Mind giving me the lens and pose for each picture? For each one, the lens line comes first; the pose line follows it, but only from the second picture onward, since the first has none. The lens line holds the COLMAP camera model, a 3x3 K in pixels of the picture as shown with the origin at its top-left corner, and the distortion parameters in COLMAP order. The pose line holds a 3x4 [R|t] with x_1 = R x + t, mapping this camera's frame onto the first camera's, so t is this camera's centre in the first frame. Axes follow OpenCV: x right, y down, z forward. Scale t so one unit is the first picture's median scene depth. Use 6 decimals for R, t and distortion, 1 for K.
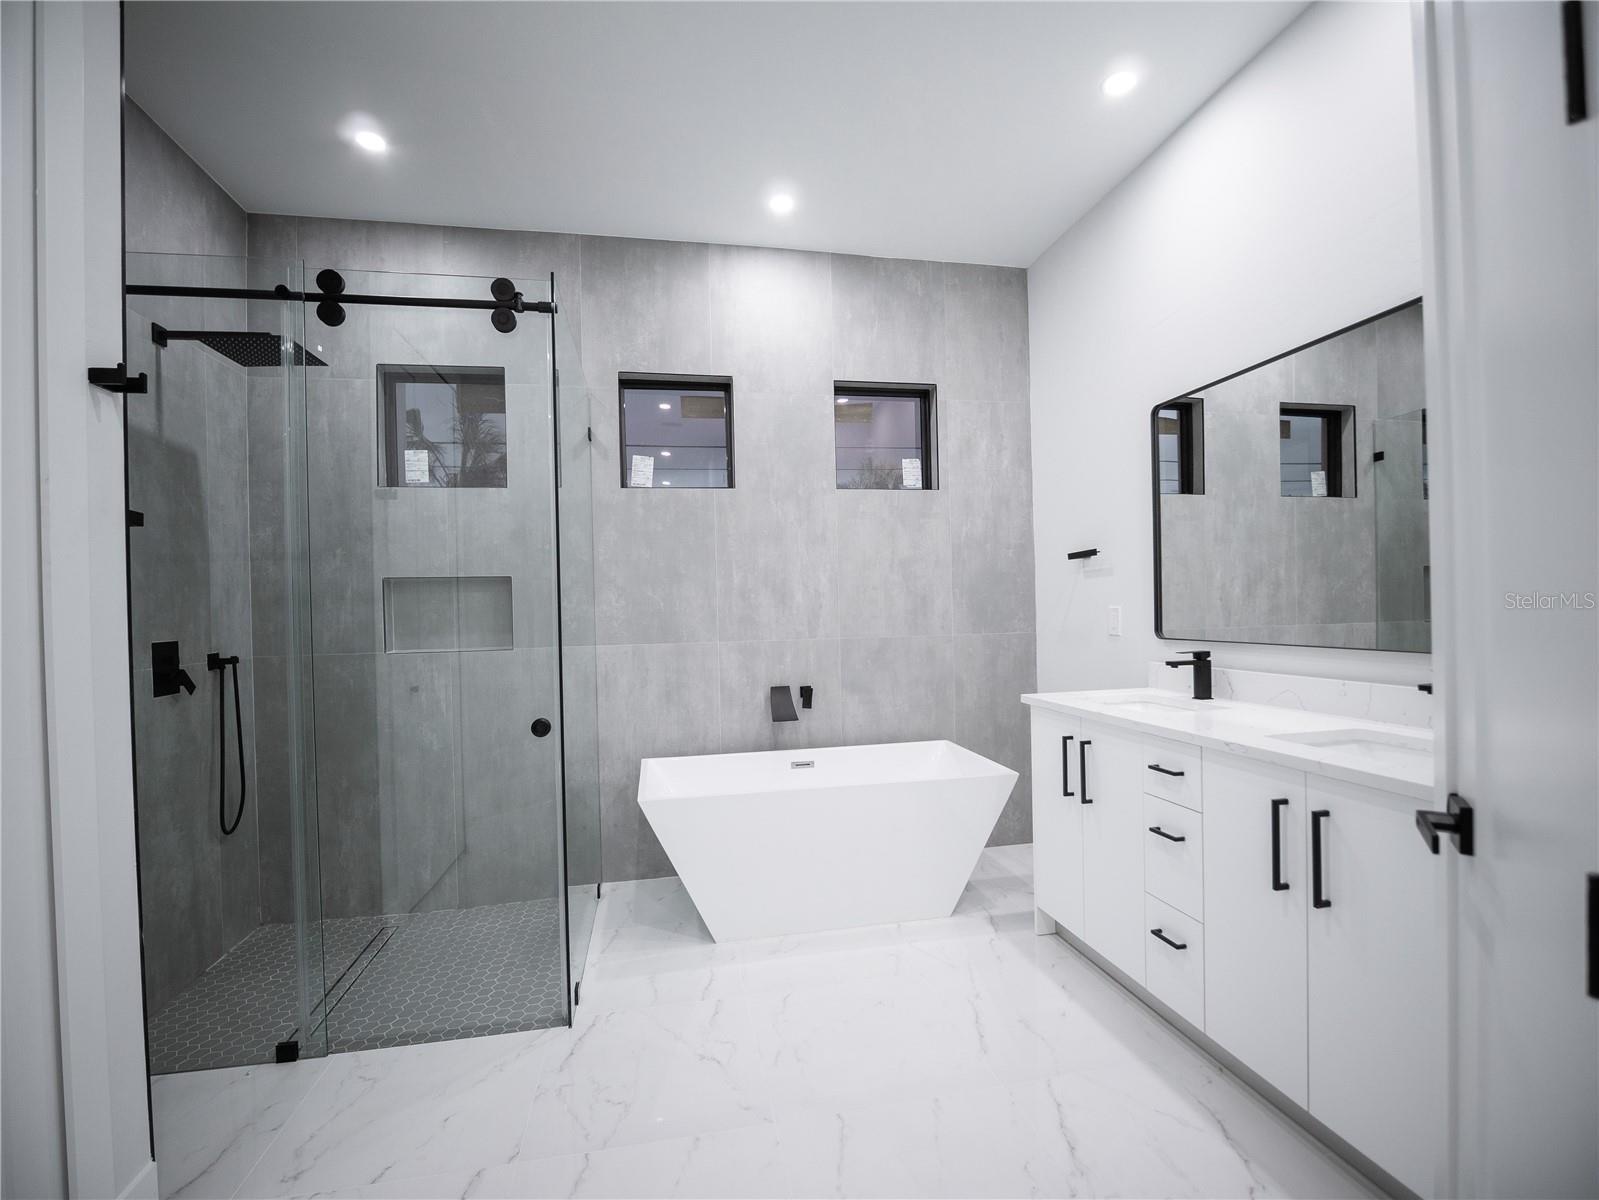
lens RADIAL K [[740.2, 0, 791.7], [0, 740.2, 605.2], [0, 0, 1]] dist [-0.013850, -0.001266]
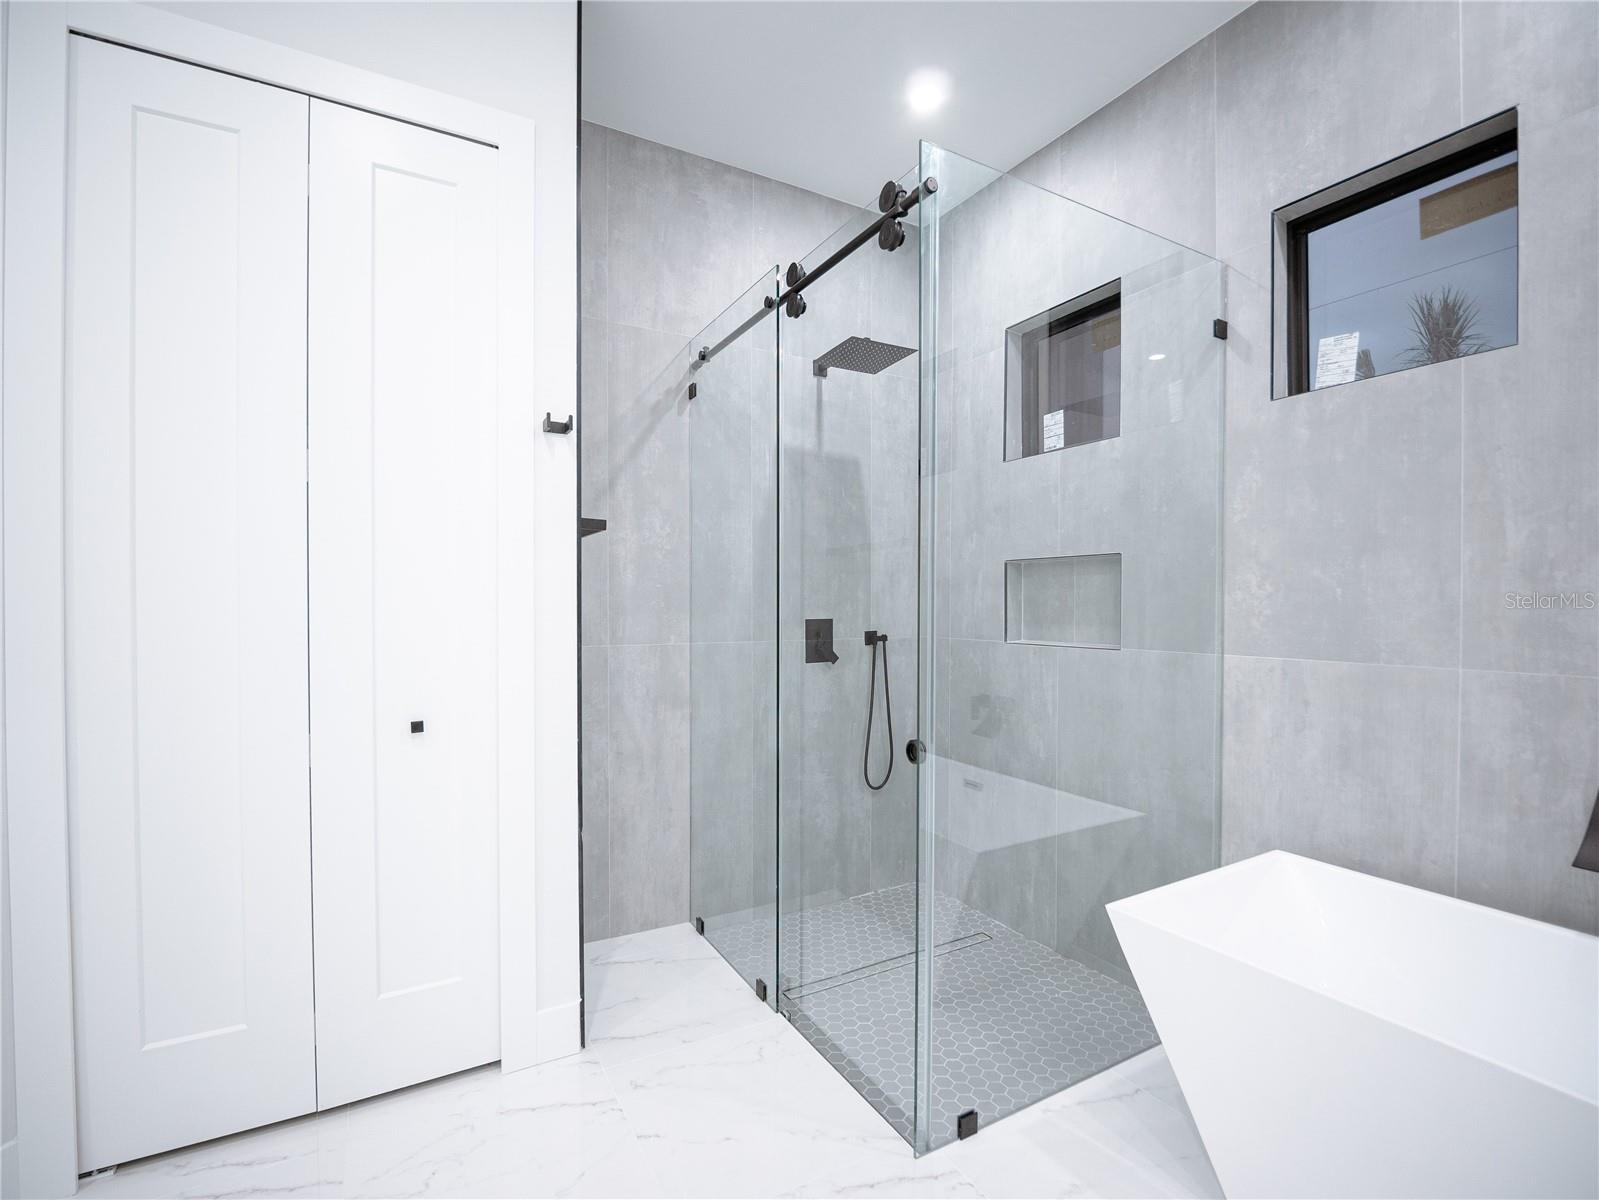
lens RADIAL K [[740.2, 0, 794.7], [0, 740.2, 608.4], [0, 0, 1]] dist [-0.013850, -0.001266]
pose [[0.299074, 0.029030, -0.953788, 0.253425], [-0.005354, 0.999572, 0.028745, -0.002307], [0.954215, -0.003490, 0.299102, 0.472681]]
